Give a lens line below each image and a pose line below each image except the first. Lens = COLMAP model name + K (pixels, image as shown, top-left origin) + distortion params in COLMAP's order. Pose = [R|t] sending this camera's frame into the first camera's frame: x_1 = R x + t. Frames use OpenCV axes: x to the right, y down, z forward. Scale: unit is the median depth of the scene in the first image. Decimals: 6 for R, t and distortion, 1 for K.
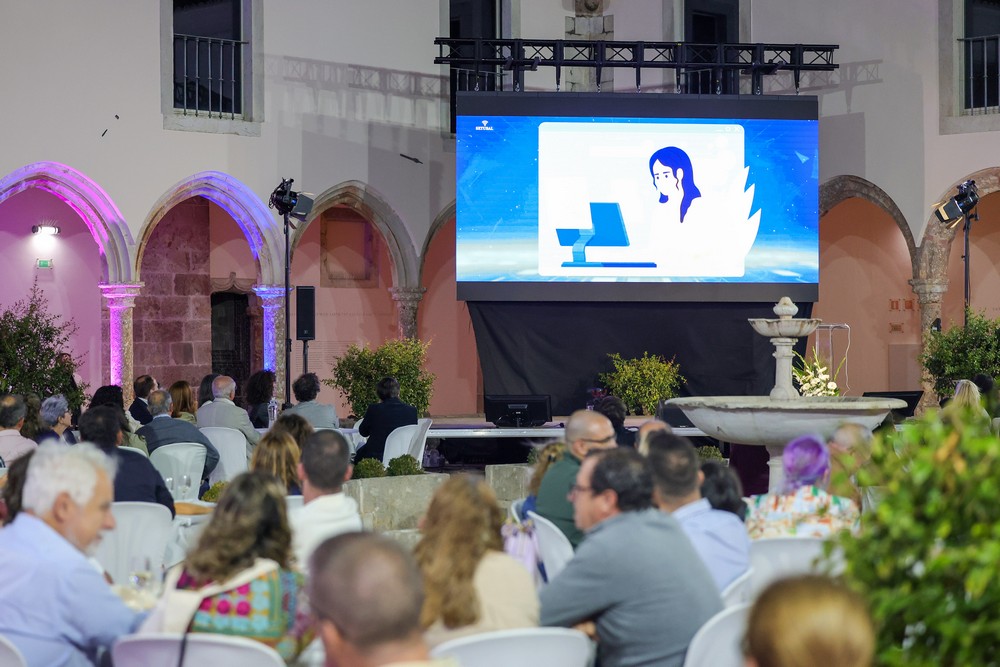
lens RADIAL K [[2406.6, 0, 433.8], [0, 2406.6, 331.8], [0, 0, 1]] dist [-0.024017, 0.006268]
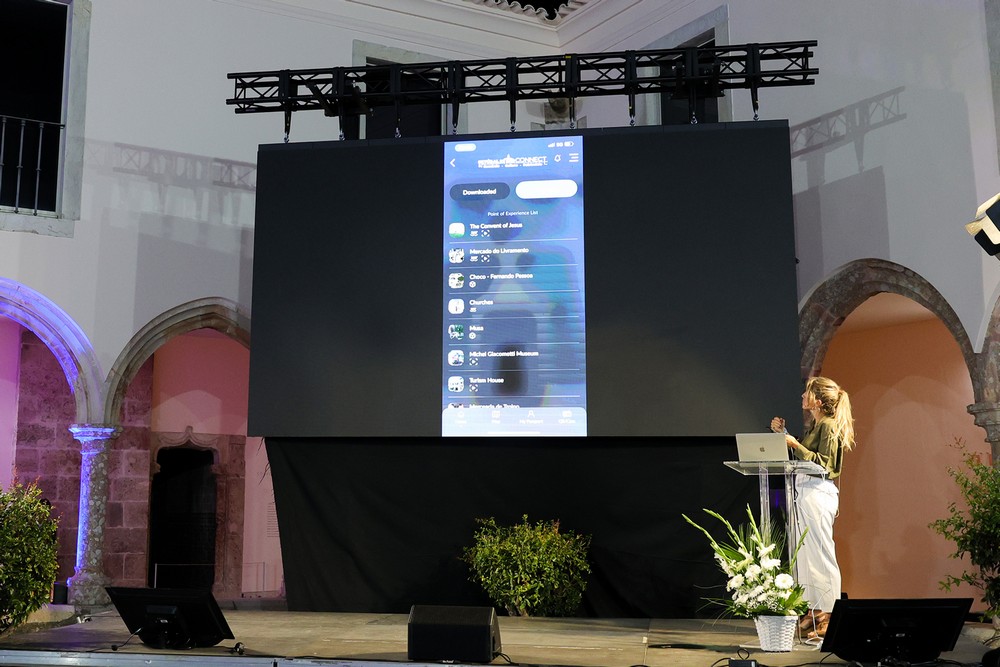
lens RADIAL K [[1183.9, 0, 433.0], [0, 1183.9, 297.6], [0, 0, 1]] dist [-0.016105, 0.022056]
pose [[0.958723, -0.042209, -0.281192, 0.149117], [-0.009034, 0.983900, -0.178492, 0.007542], [0.284199, 0.173664, 0.942906, 0.650483]]
